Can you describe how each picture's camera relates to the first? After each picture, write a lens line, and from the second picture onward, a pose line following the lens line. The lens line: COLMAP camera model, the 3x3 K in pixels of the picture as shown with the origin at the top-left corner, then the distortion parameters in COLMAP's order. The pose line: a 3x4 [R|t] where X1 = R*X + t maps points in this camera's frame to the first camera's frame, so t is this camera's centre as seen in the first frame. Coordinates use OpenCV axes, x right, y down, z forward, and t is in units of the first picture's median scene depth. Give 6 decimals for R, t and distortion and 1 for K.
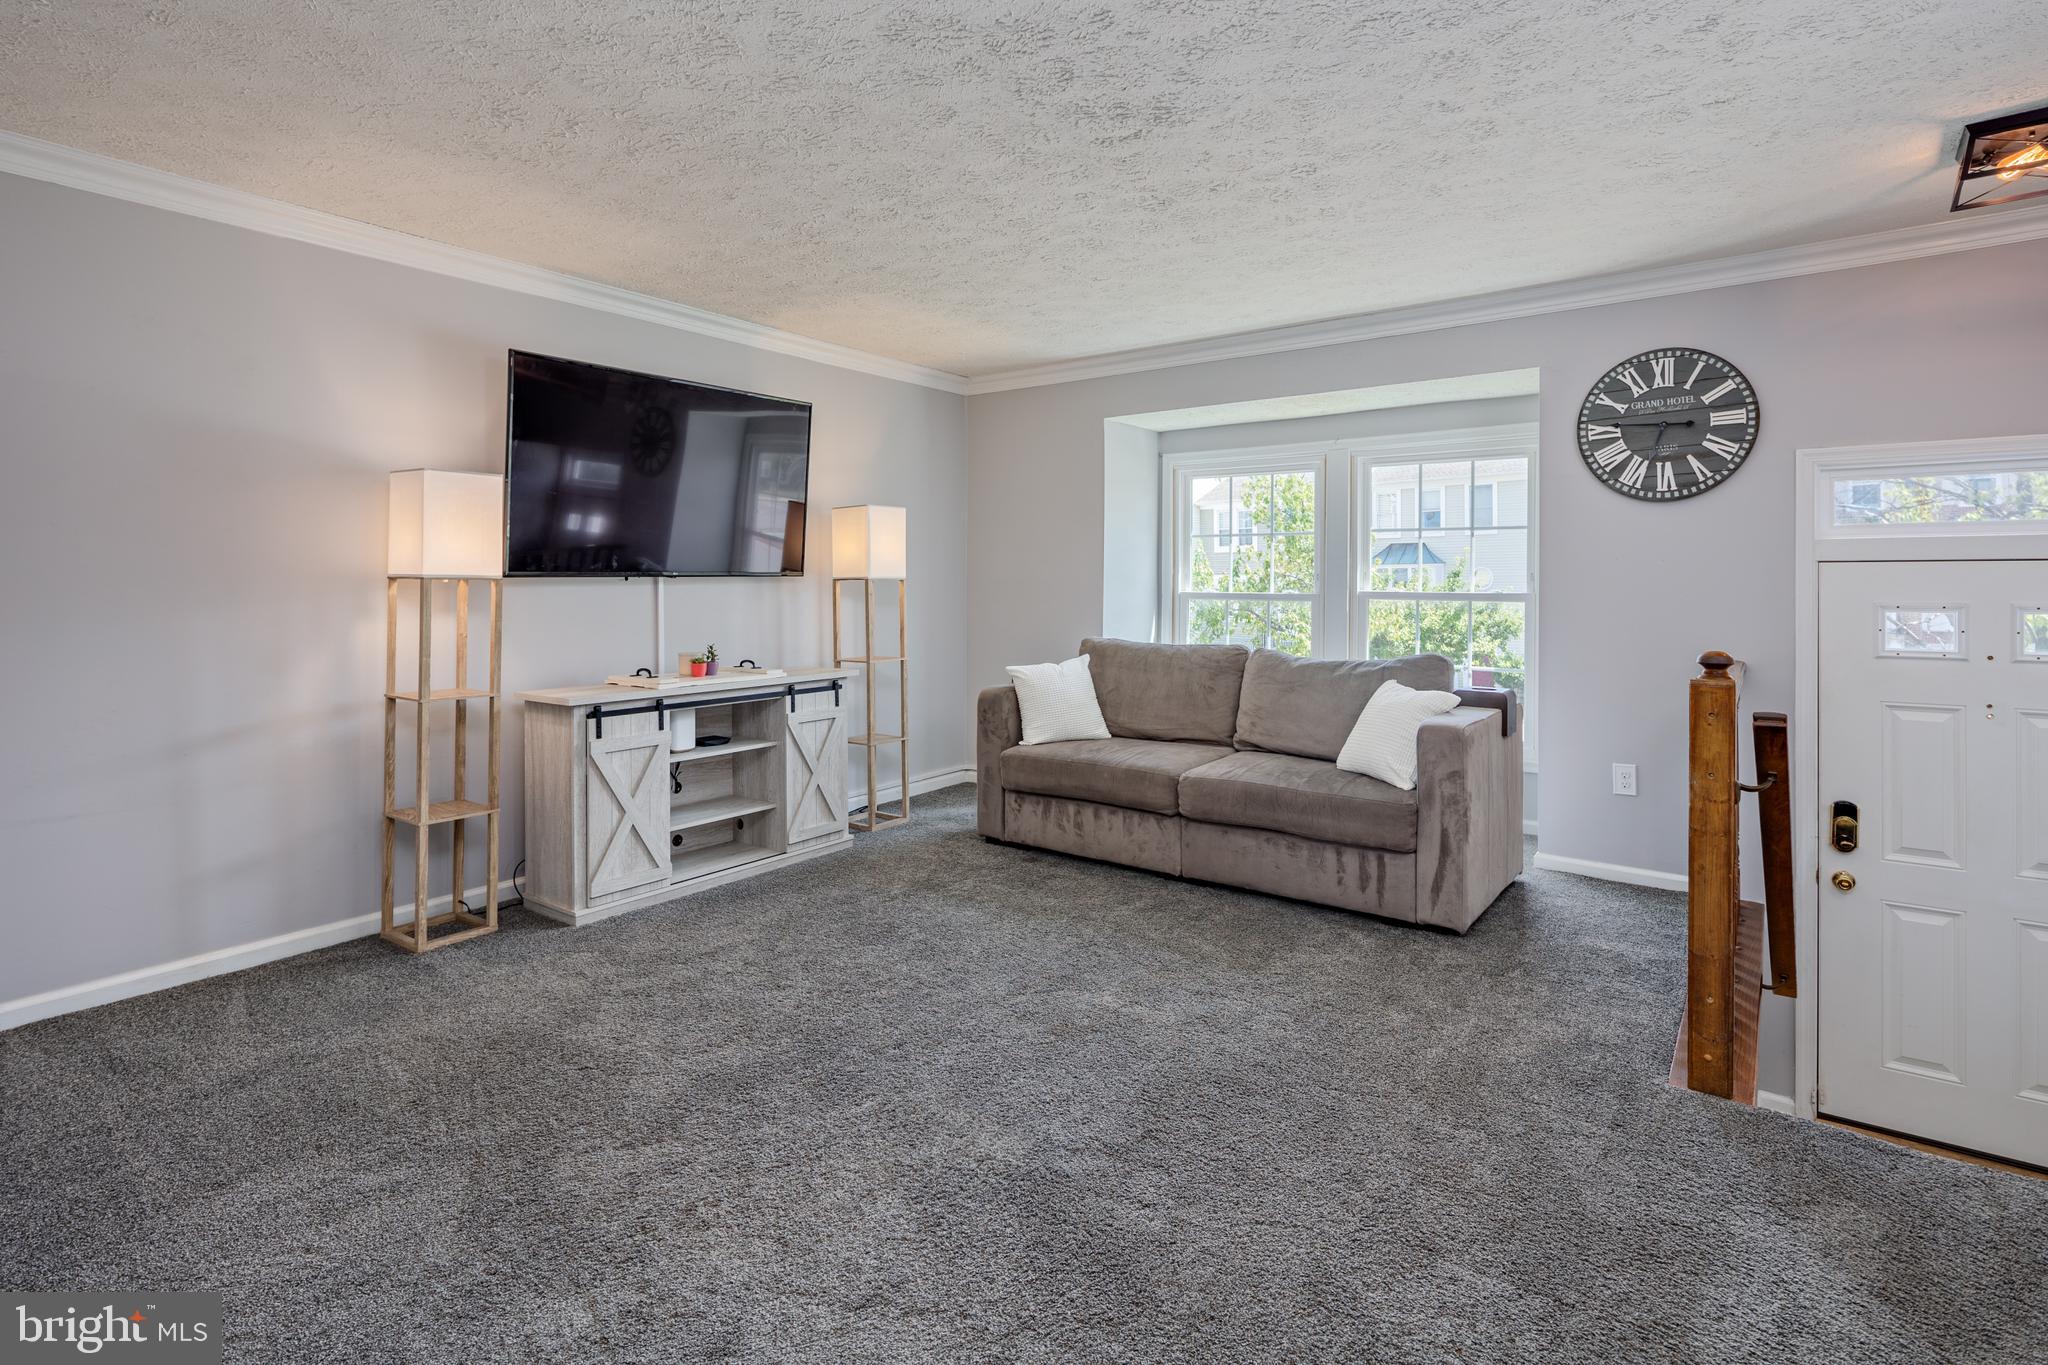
lens RADIAL K [[998.2, 0, 980.0], [0, 998.2, 573.8], [0, 0, 1]] dist [0.002211, -0.003694]
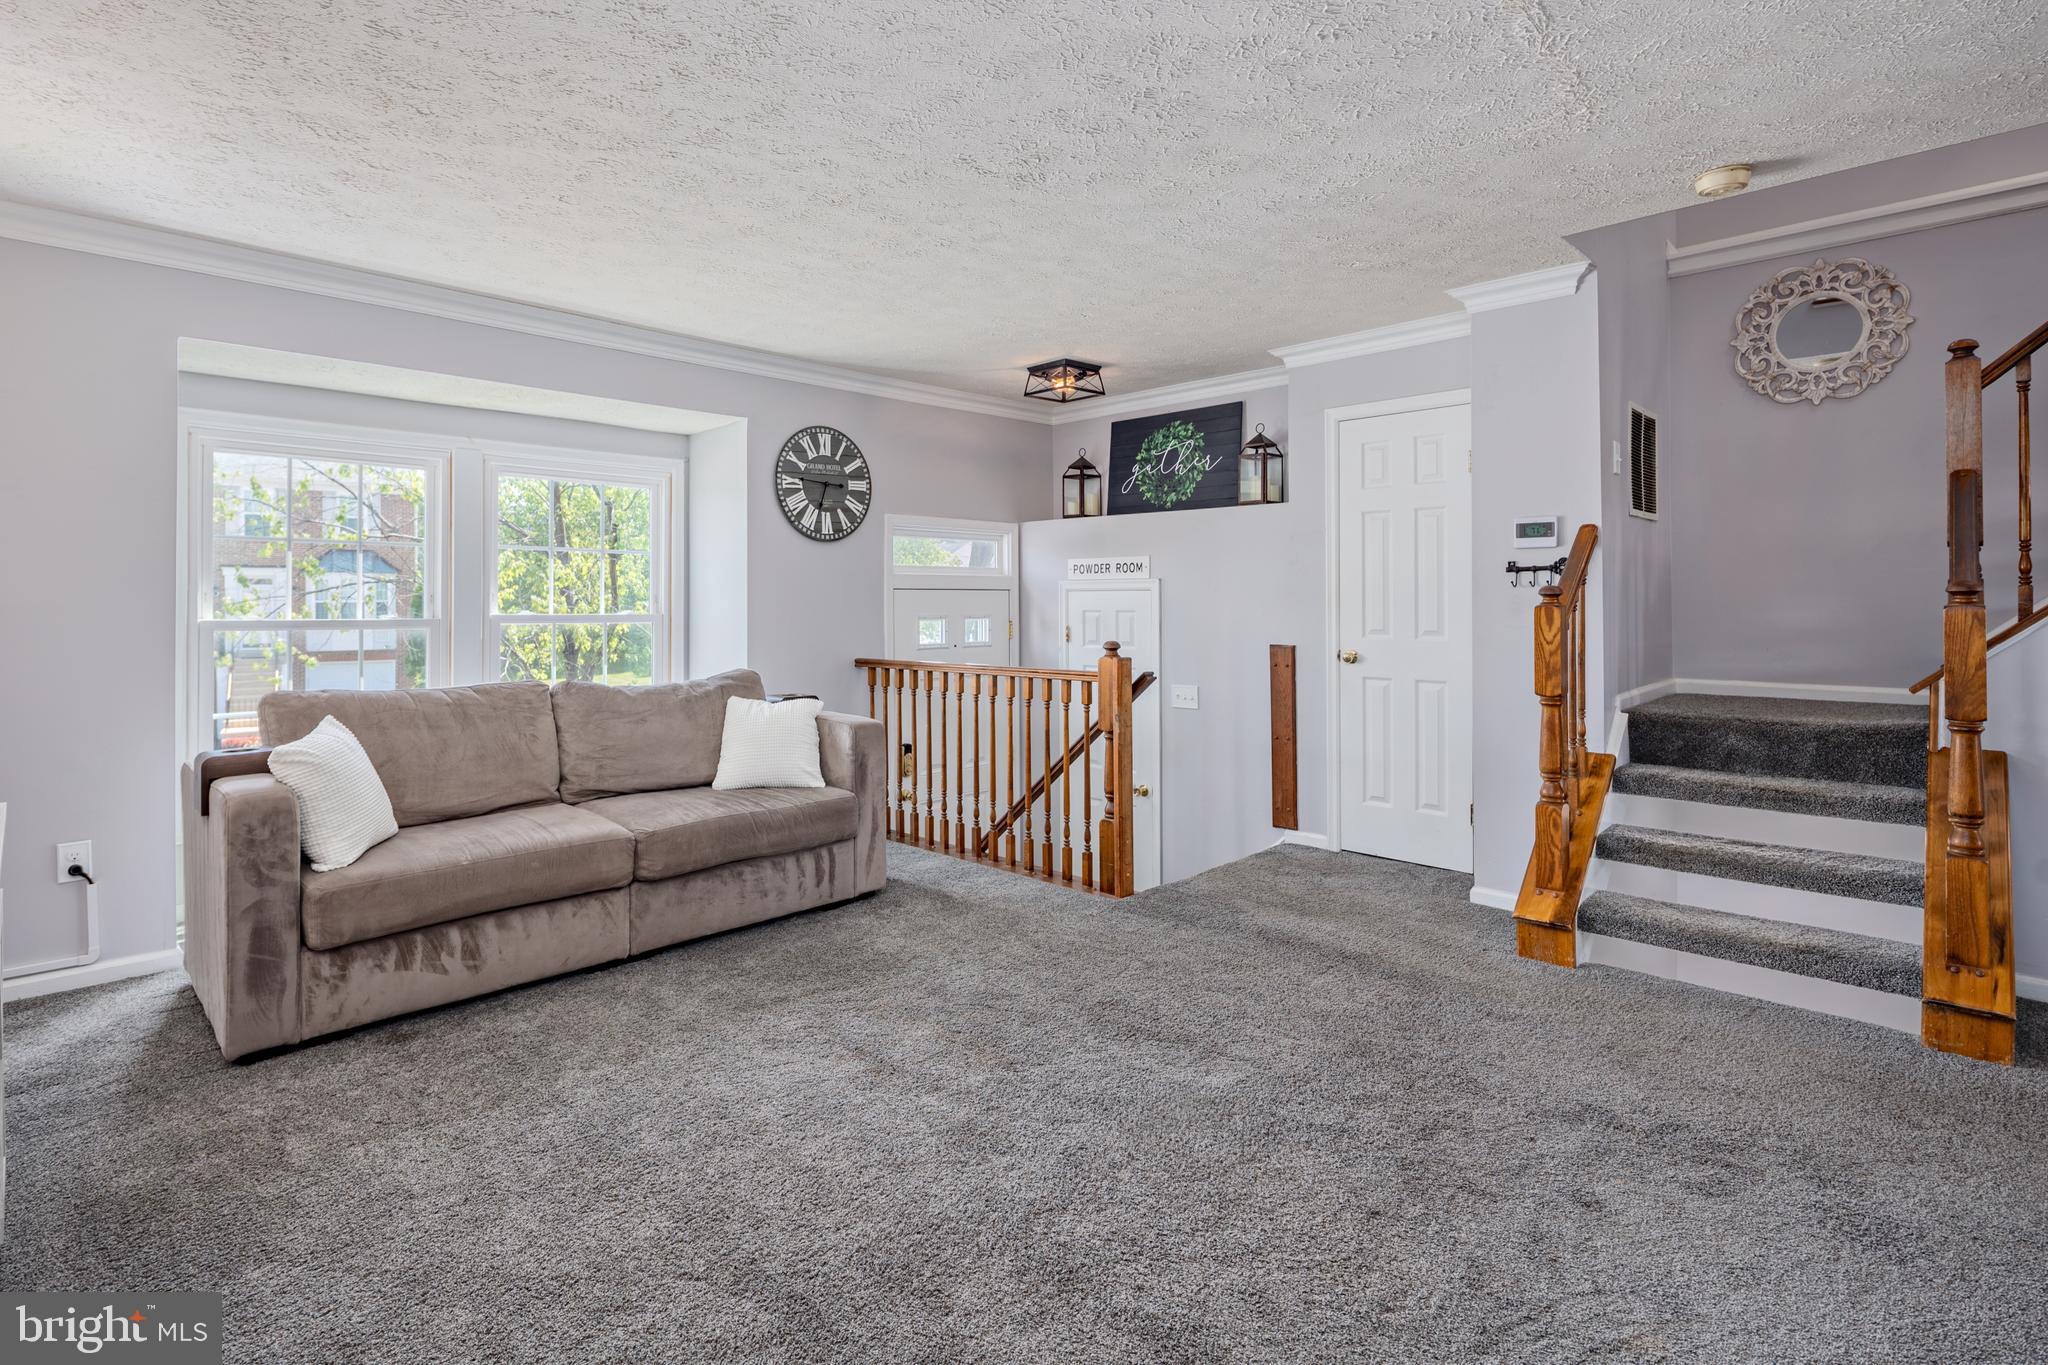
lens RADIAL K [[998.2, 0, 1077.0], [0, 998.2, 591.2], [0, 0, 1]] dist [0.002211, -0.003694]
pose [[0.076740, 0.011461, 0.996985, -0.607036], [-0.002384, 0.999933, -0.011312, 0.006938], [-0.997048, -0.001509, 0.076763, 0.566273]]
